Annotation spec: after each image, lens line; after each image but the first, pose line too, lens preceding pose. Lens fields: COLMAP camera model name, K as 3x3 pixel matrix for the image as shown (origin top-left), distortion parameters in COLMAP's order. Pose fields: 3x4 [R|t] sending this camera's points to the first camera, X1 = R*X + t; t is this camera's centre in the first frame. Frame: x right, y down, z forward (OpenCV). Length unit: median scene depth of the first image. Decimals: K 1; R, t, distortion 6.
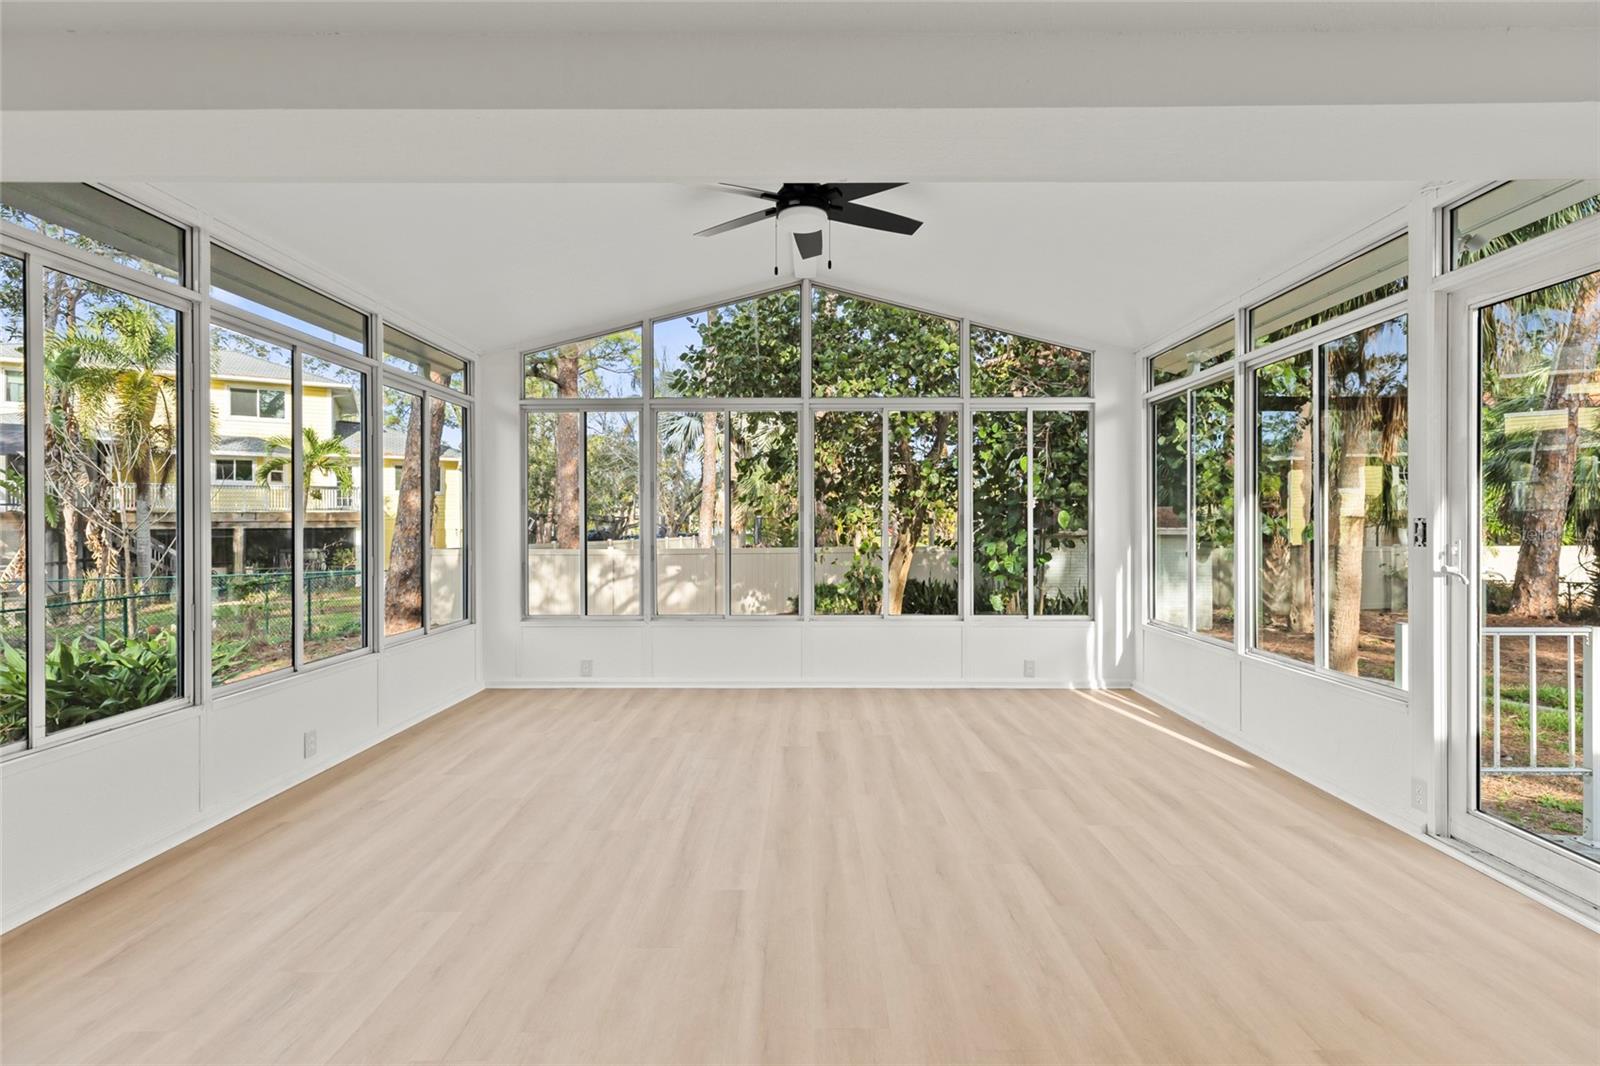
lens RADIAL K [[730.3, 0, 807.9], [0, 730.3, 527.7], [0, 0, 1]] dist [0.002182, -0.000892]
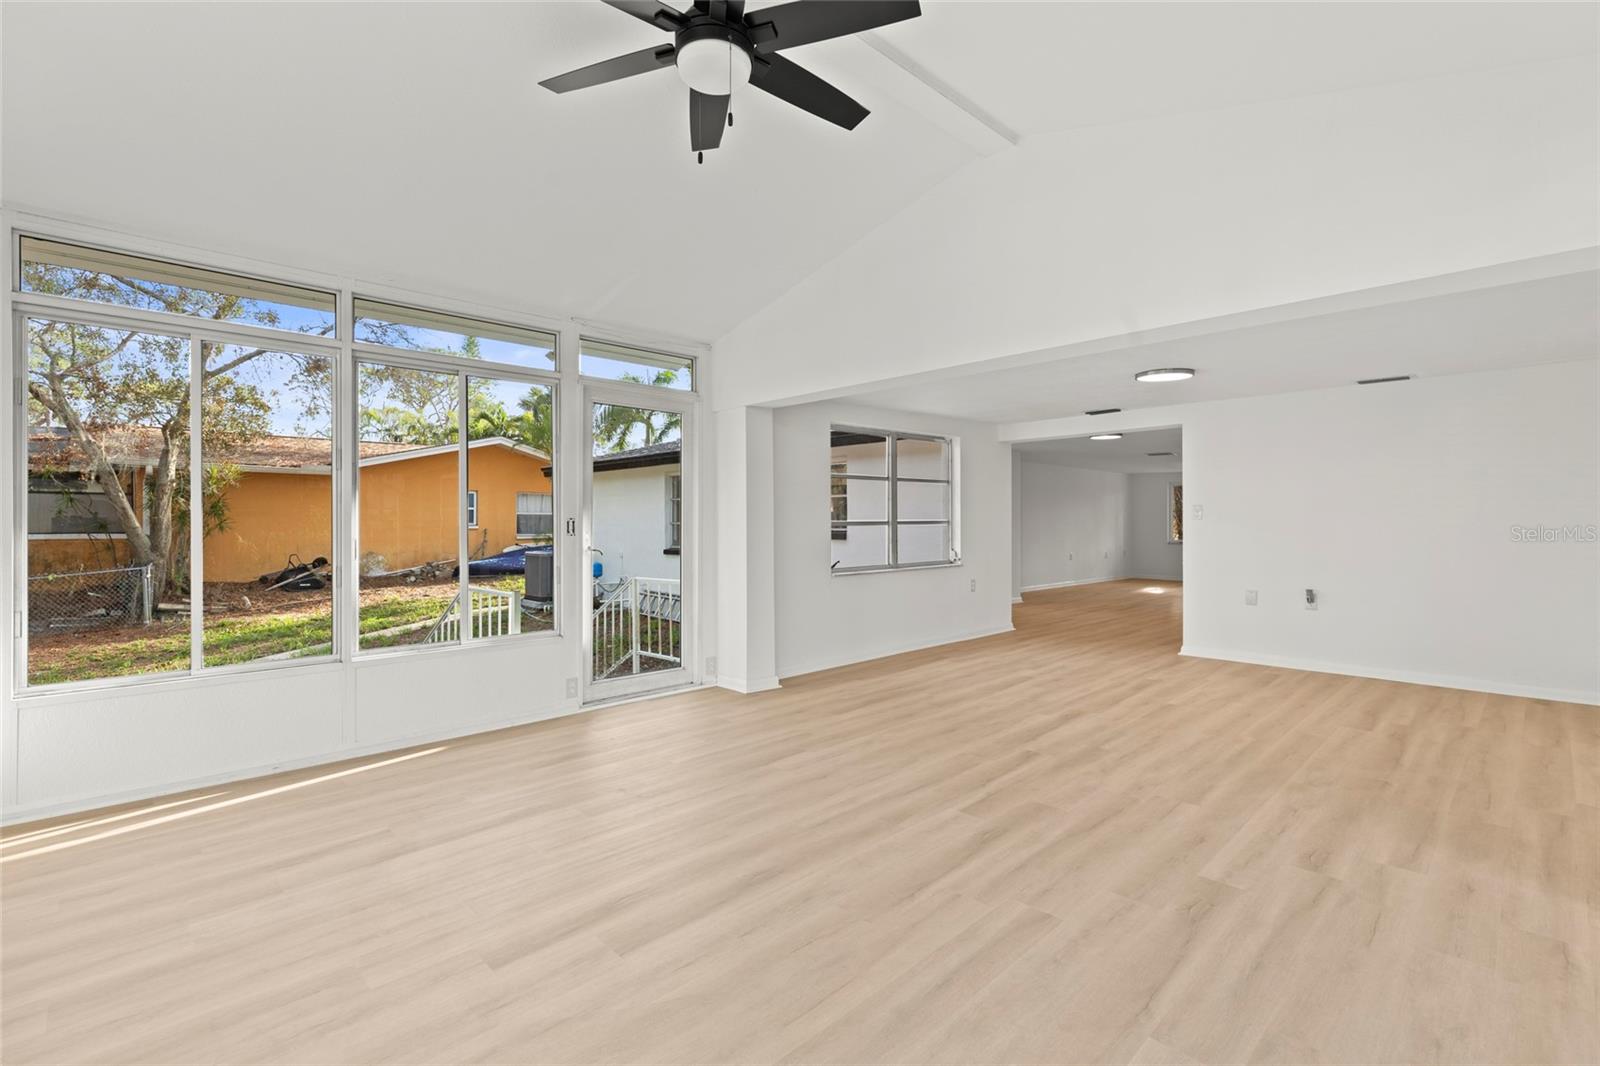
lens RADIAL K [[730.3, 0, 801.9], [0, 730.3, 525.1], [0, 0, 1]] dist [0.002182, -0.000892]
pose [[-0.704024, 0.000151, 0.710177, -0.674112], [0.007007, 0.999953, 0.006734, -0.004814], [-0.710142, 0.009717, -0.703991, 1.766127]]
